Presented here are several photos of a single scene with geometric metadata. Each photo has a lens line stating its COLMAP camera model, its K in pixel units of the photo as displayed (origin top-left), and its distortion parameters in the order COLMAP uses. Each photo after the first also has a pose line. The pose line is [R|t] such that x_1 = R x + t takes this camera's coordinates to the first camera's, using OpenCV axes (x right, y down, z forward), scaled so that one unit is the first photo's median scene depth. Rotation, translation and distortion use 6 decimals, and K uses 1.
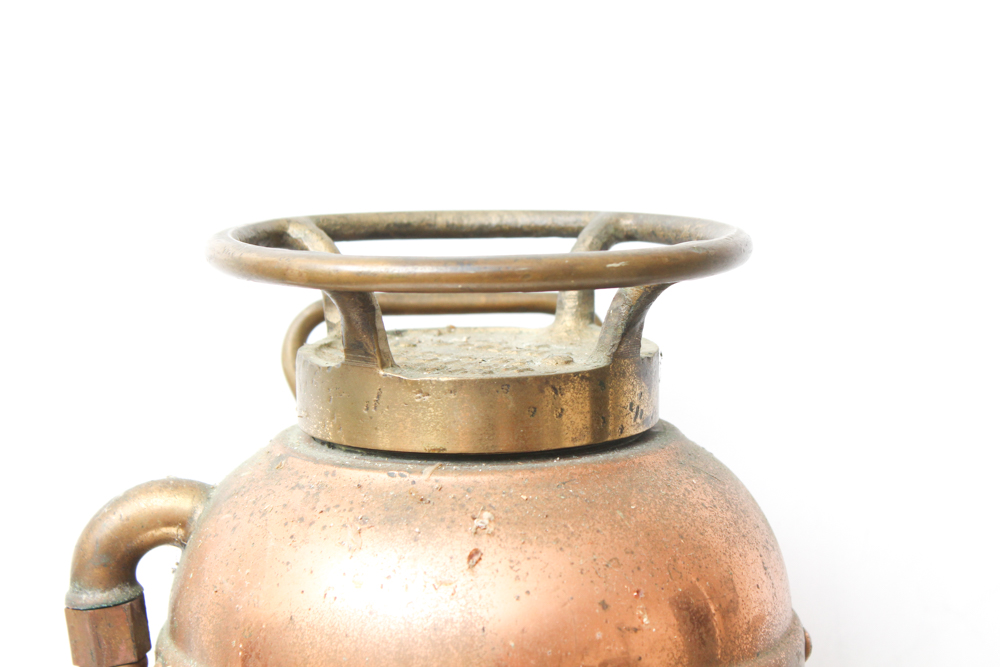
lens RADIAL K [[2314.5, 0, 500.0], [0, 2314.5, 333.5], [0, 0, 1]] dist [0.068389, 0.262987]
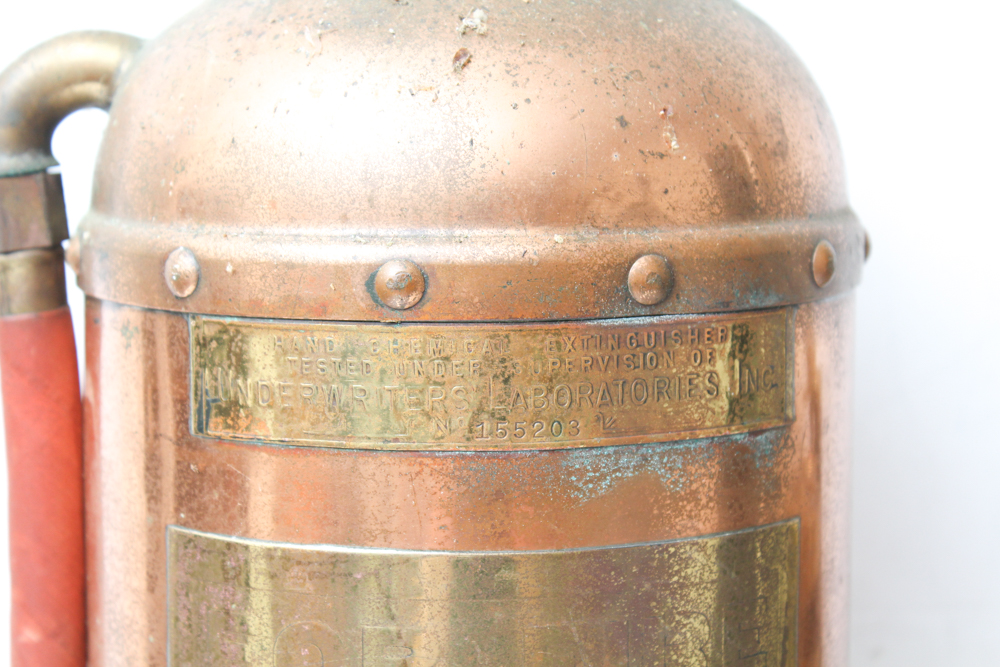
lens RADIAL K [[2314.5, 0, 500.0], [0, 2314.5, 333.5], [0, 0, 1]] dist [0.068389, 0.262987]
pose [[0.999889, 0.014624, -0.002964, 0.005815], [-0.014688, 0.999633, -0.022770, 0.205557], [0.002629, 0.022811, 0.999736, 0.196839]]
